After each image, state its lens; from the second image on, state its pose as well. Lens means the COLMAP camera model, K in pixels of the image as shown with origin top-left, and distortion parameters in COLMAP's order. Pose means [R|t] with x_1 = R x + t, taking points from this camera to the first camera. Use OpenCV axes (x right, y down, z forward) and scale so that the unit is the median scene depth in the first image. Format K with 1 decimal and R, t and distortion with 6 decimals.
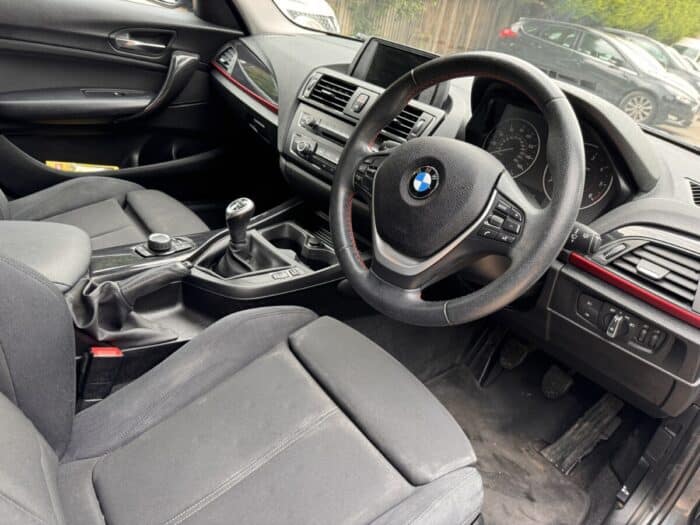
lens RADIAL K [[485.6, 0, 350.0], [0, 485.6, 262.5], [0, 0, 1]] dist [0.047952, -0.054370]
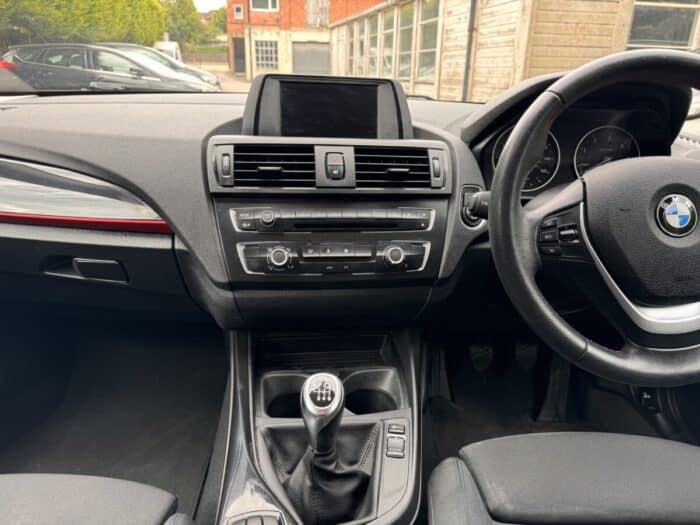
lens RADIAL K [[485.6, 0, 350.0], [0, 485.6, 262.5], [0, 0, 1]] dist [0.047952, -0.054370]
pose [[0.616959, -0.436933, 0.654562, -0.448020], [0.453494, 0.877132, 0.158060, -0.287433], [-0.643199, 0.199323, 0.739300, 0.474603]]
